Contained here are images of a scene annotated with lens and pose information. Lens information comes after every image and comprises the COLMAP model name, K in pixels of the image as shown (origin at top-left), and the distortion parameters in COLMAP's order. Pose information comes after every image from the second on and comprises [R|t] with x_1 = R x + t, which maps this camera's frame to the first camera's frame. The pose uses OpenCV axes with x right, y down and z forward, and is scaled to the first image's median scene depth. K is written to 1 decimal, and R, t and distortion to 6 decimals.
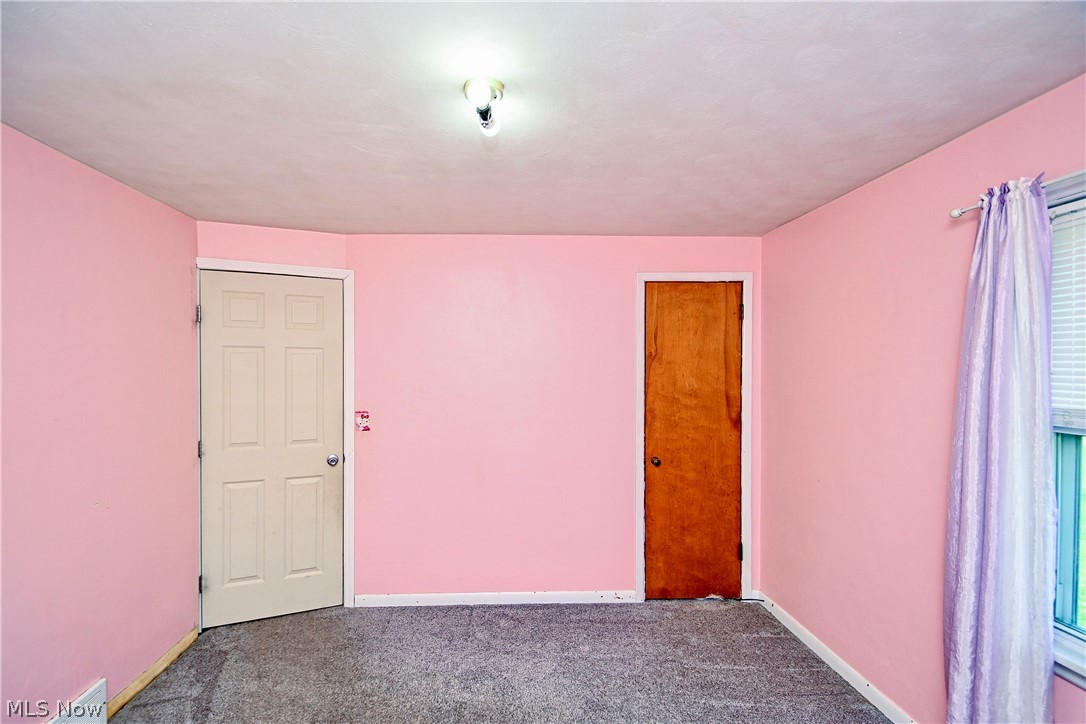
lens RADIAL K [[473.1, 0, 535.4], [0, 473.1, 374.6], [0, 0, 1]] dist [0.029143, -0.020261]
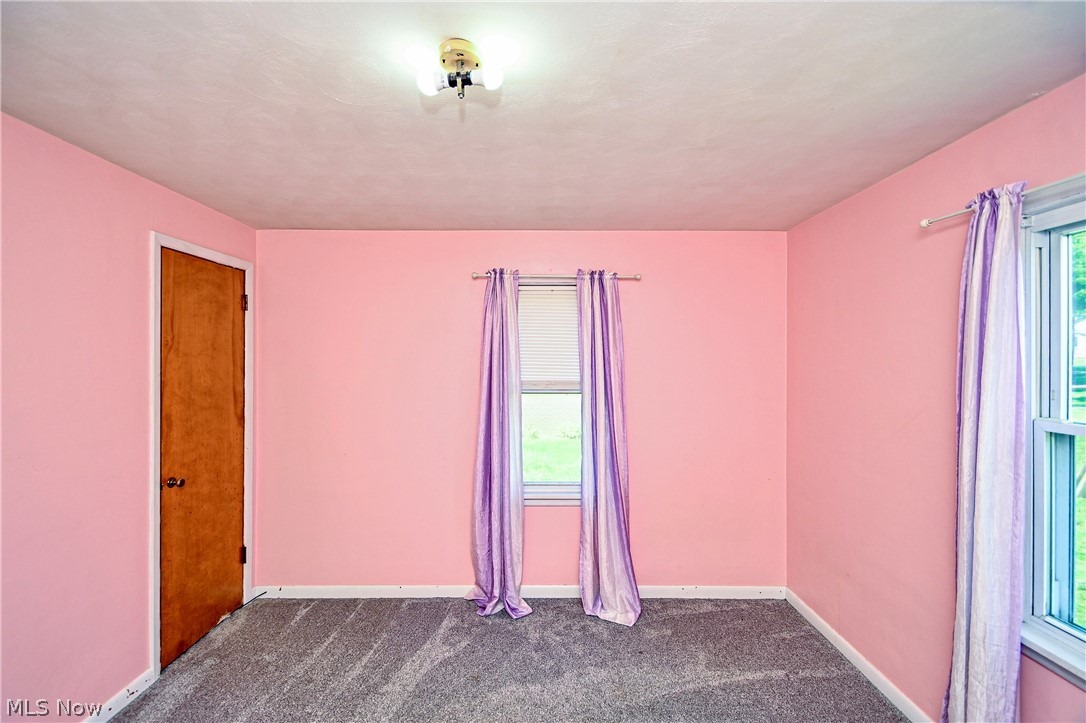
lens RADIAL K [[458.8, 0, 523.9], [0, 458.8, 358.8], [0, 0, 1]] dist [0.000153, -0.000012]
pose [[0.085909, 0.003689, 0.996296, -0.436606], [0.008098, 0.999958, -0.004401, -0.010074], [-0.996270, 0.008447, 0.085876, 0.365688]]
